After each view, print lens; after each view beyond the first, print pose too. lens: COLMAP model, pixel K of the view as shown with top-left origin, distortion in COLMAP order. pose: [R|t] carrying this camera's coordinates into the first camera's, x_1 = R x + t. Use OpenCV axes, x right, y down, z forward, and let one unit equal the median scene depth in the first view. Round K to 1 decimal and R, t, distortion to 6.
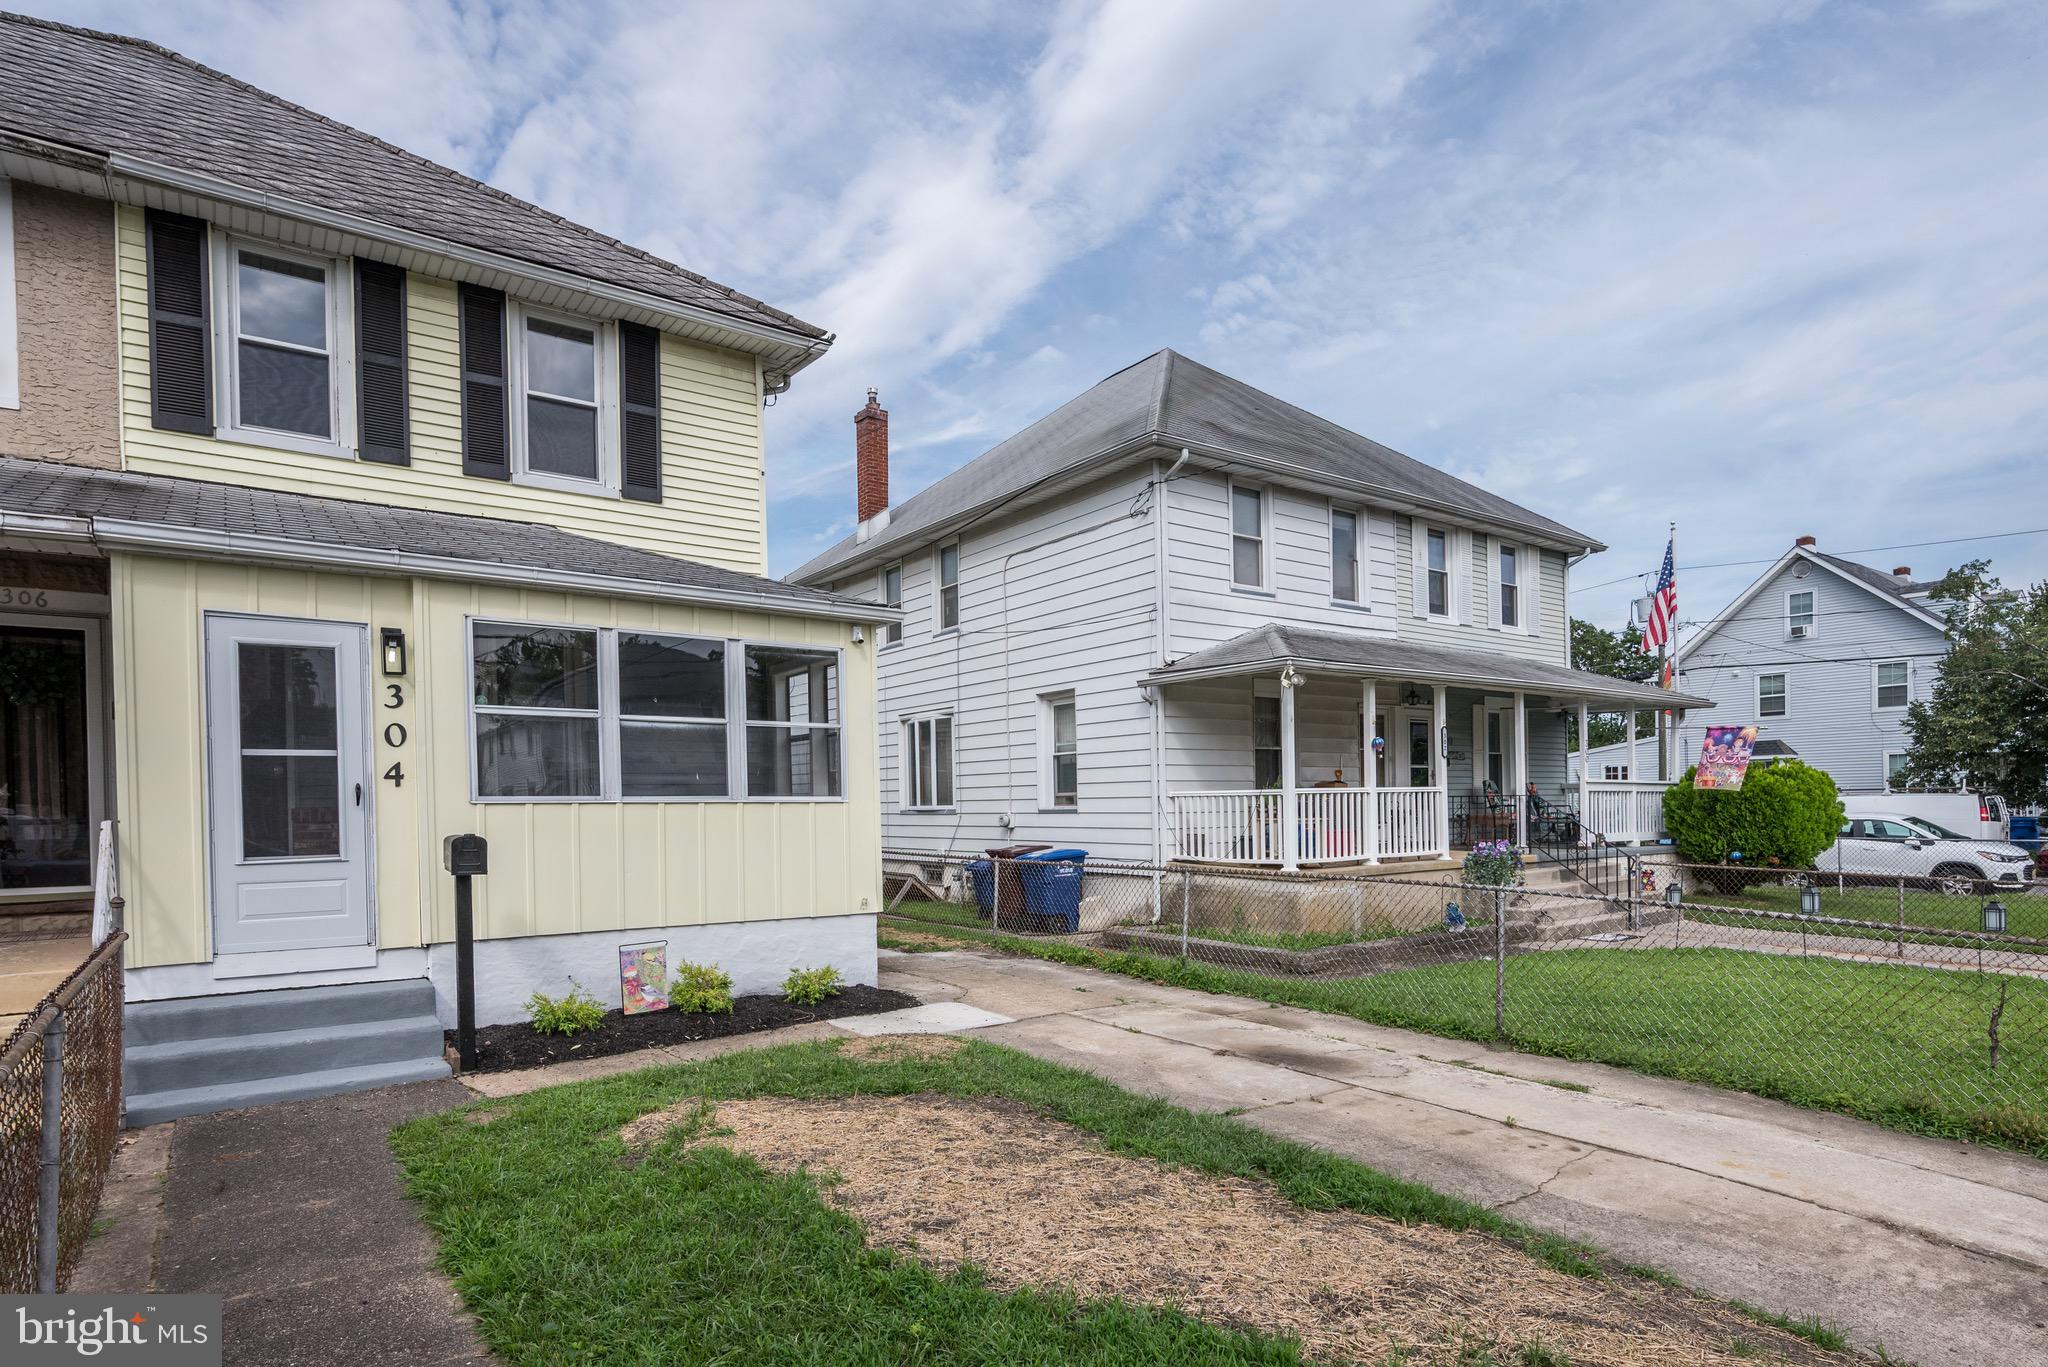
lens RADIAL K [[1235.5, 0, 1026.9], [0, 1235.5, 829.7], [0, 0, 1]] dist [-0.002923, -0.000873]
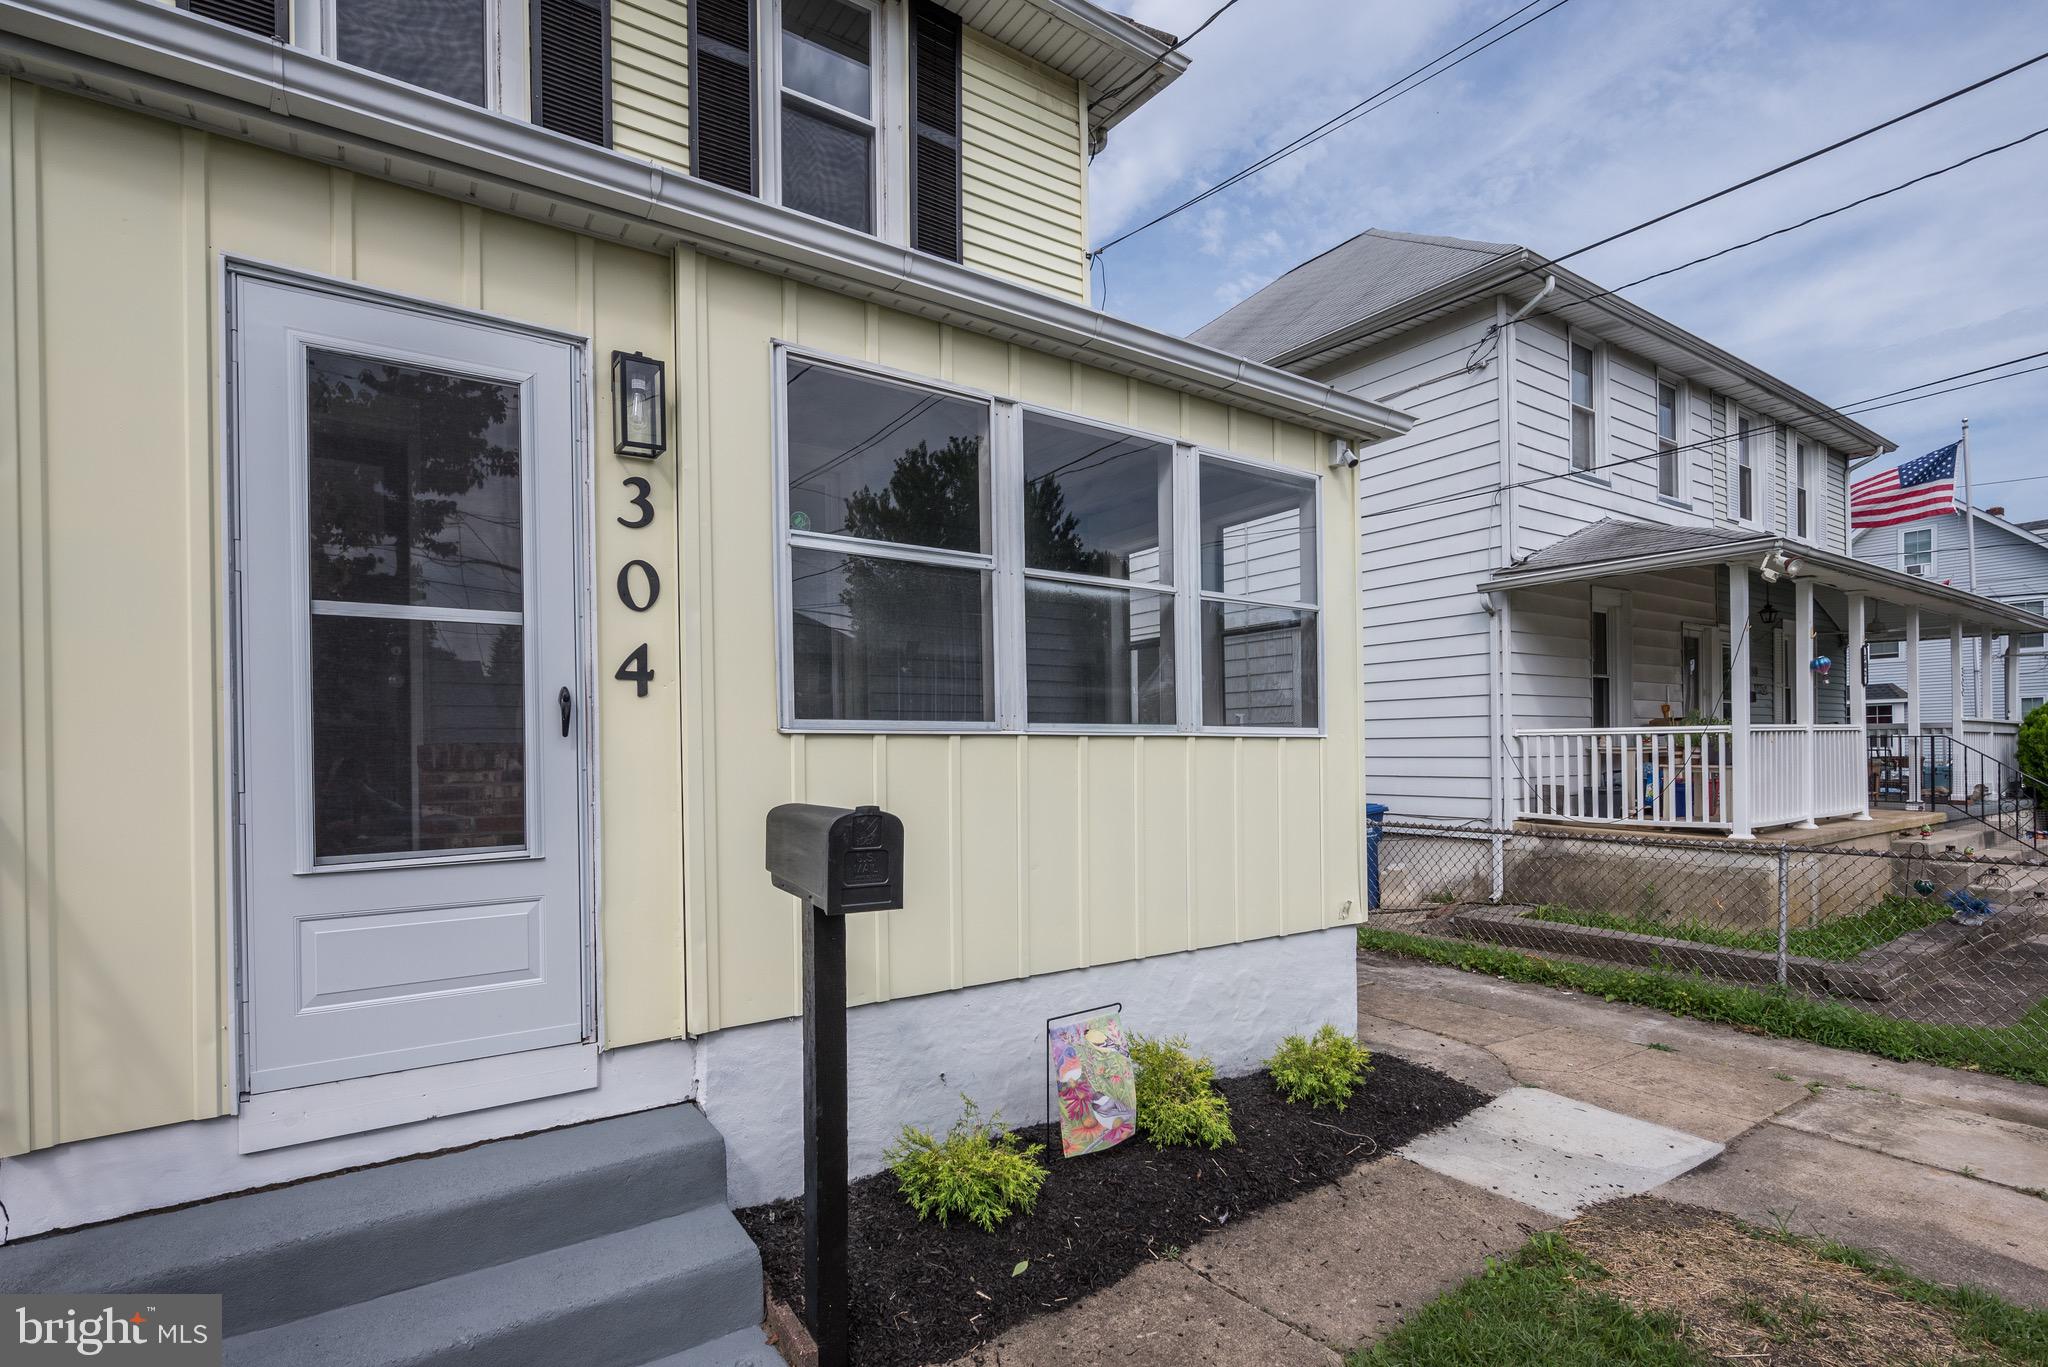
lens RADIAL K [[893.2, 0, 852.1], [0, 893.2, 759.1], [0, 0, 1]] dist [-0.000389, 0.000182]
pose [[0.997346, 0.003014, -0.072752, -0.325075], [-0.003834, 0.999931, -0.011127, -0.006220], [0.072713, 0.011377, 0.997288, 0.536198]]
